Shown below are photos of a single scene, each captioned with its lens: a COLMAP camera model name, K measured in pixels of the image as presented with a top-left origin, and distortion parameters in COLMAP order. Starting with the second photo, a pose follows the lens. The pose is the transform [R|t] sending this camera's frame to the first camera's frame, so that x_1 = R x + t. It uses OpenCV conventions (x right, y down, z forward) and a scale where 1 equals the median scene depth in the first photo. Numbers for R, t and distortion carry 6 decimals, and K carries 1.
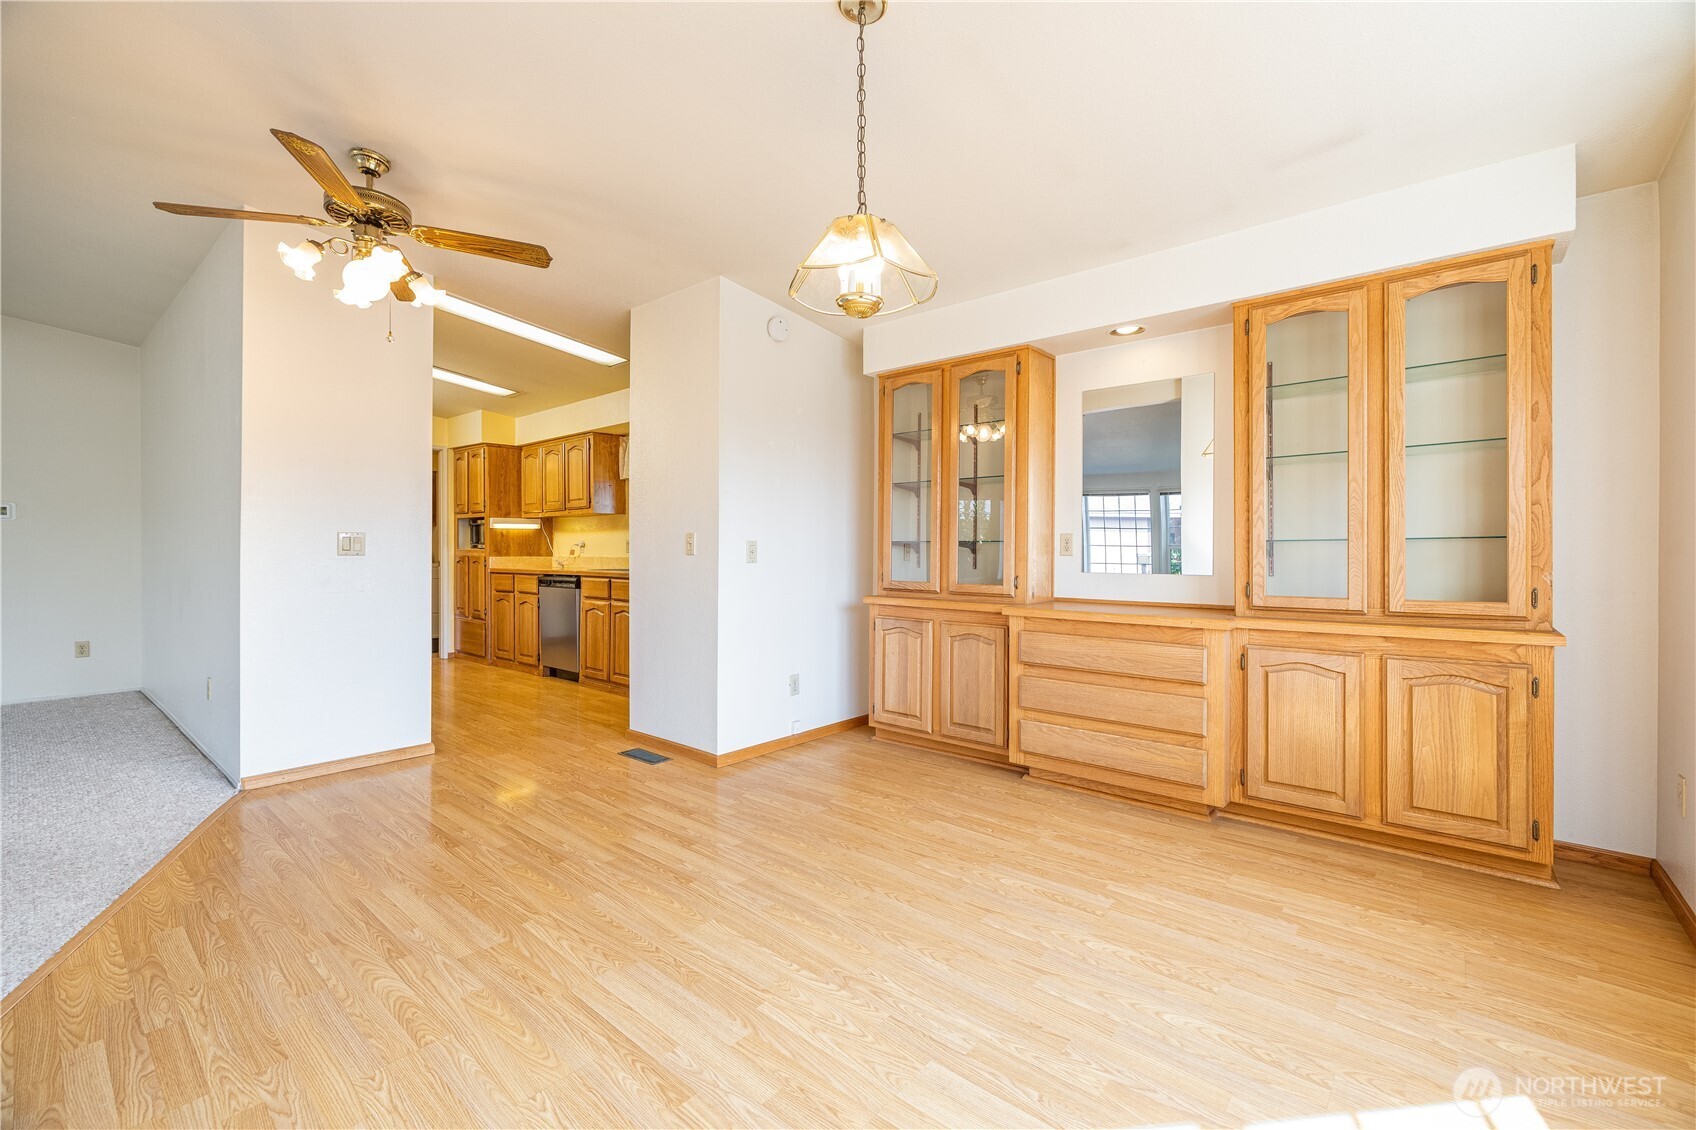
lens RADIAL K [[715.0, 0, 850.4], [0, 715.0, 556.2], [0, 0, 1]] dist [-0.000868, 0.000831]
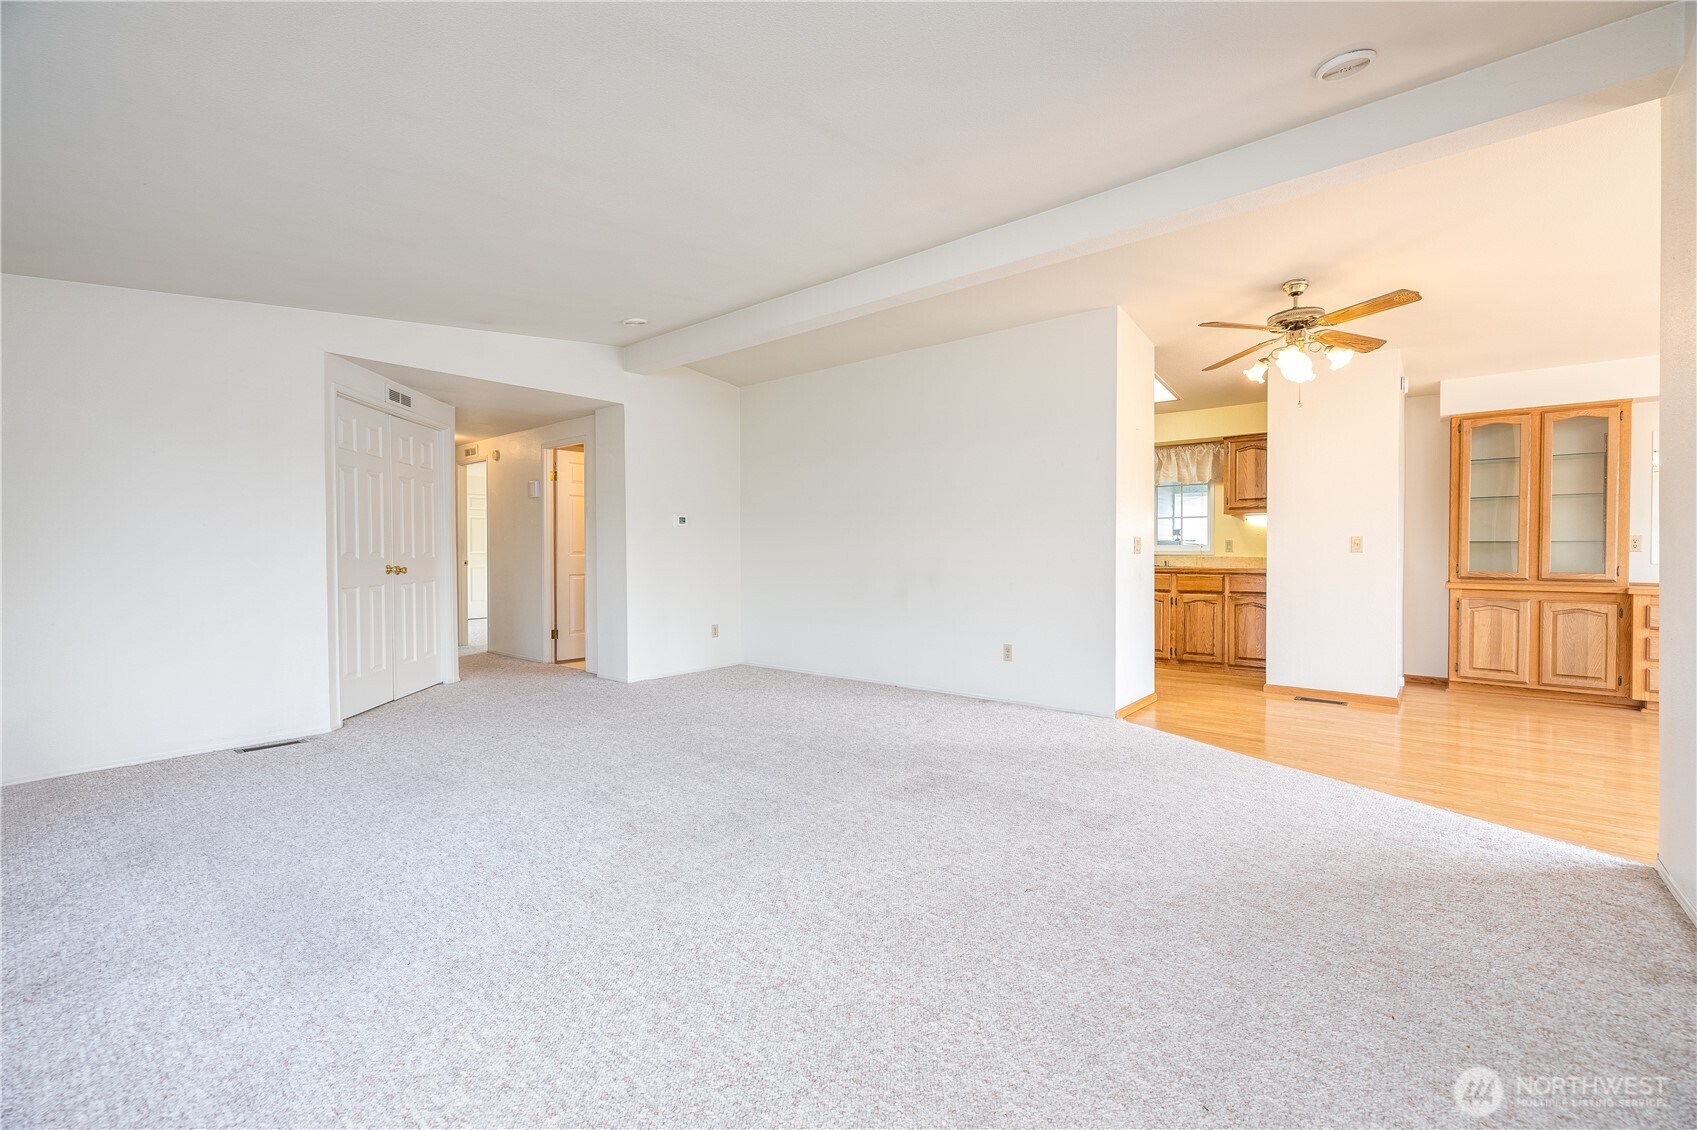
lens RADIAL K [[715.4, 0, 850.9], [0, 715.4, 556.2], [0, 0, 1]] dist [-0.000868, 0.000831]
pose [[0.999985, -0.002859, 0.004668, -1.478665], [0.002862, 0.999996, -0.000522, 0.005124], [-0.004666, 0.000536, 0.999989, -0.438071]]
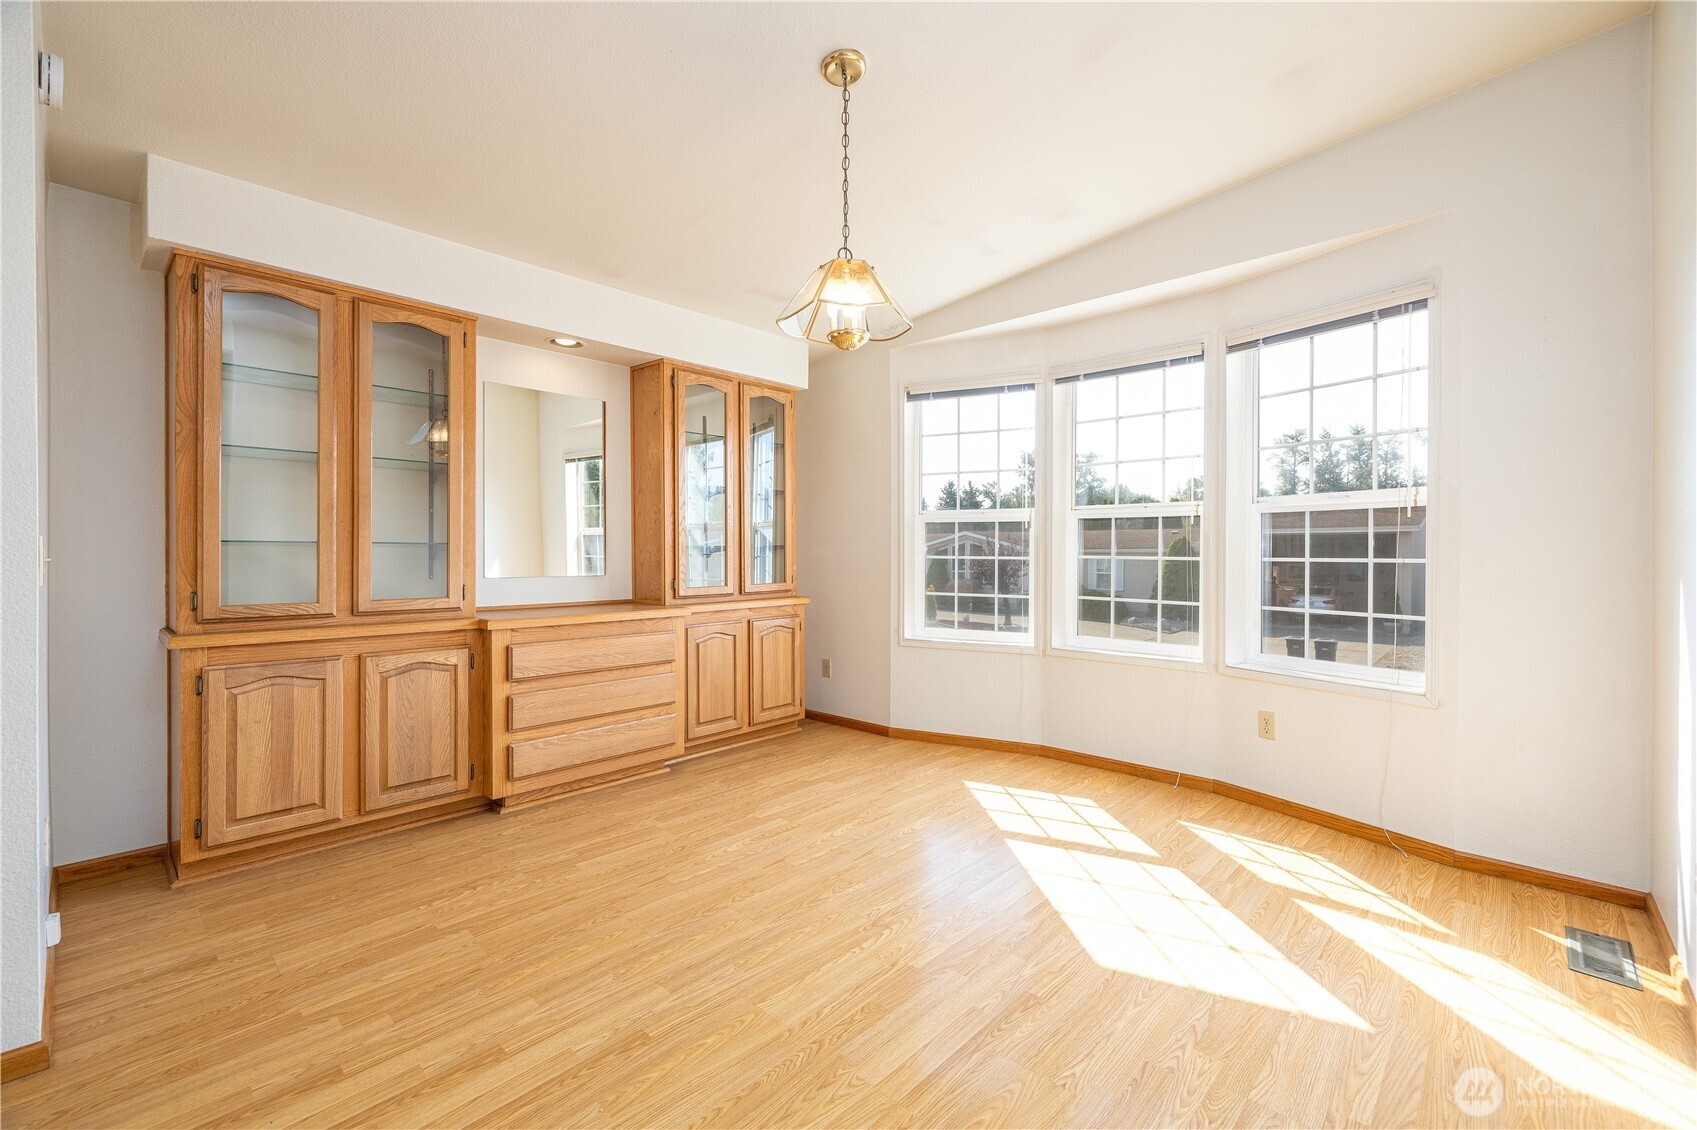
lens RADIAL K [[717.9, 0, 857.5], [0, 717.9, 557.6], [0, 0, 1]] dist [-0.001886, 0.000116]
pose [[0.036757, -0.007644, 0.999295, -0.705703], [0.009353, 0.999930, 0.007305, -0.007217], [-0.999280, 0.009078, 0.036826, 0.595567]]
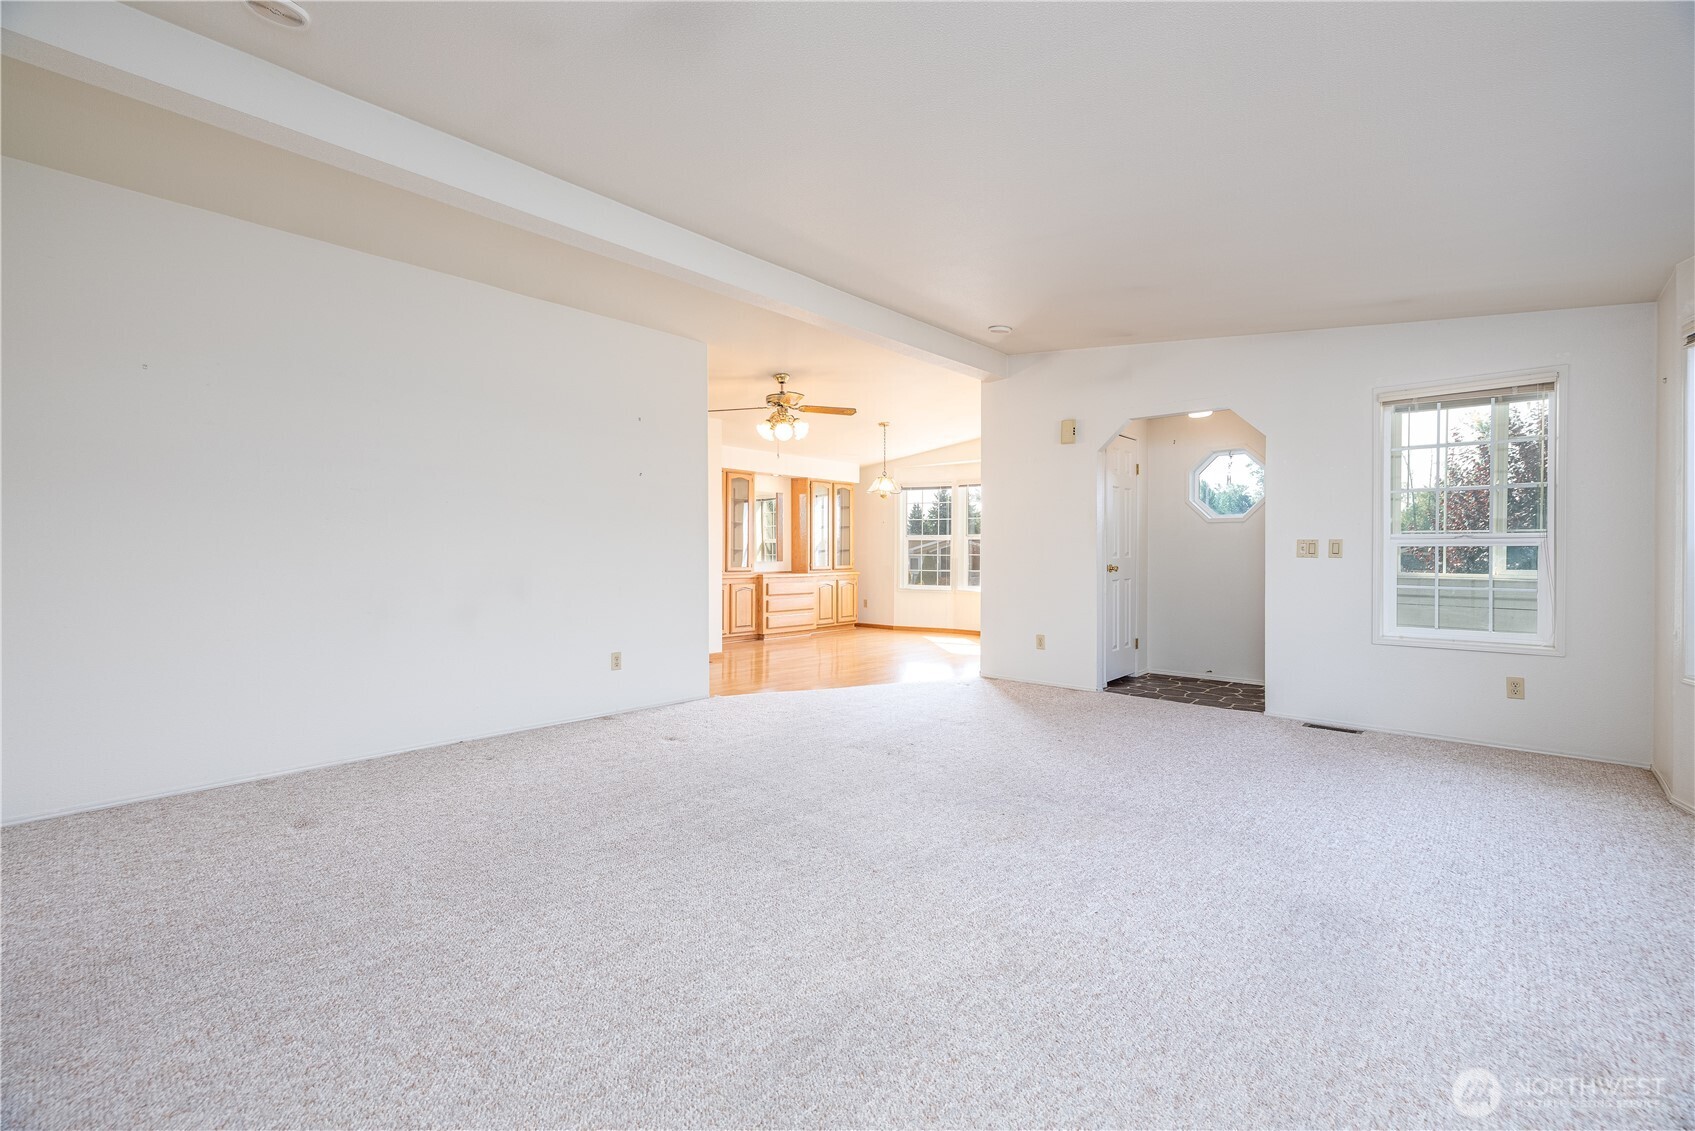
lens RADIAL K [[714.6, 0, 849.9], [0, 714.6, 556.7], [0, 0, 1]] dist [-0.000868, 0.000831]
pose [[0.041014, -0.004814, 0.999147, -2.665414], [0.006750, 0.999967, 0.004541, -0.003993], [-0.999136, 0.006558, 0.041045, 0.653190]]
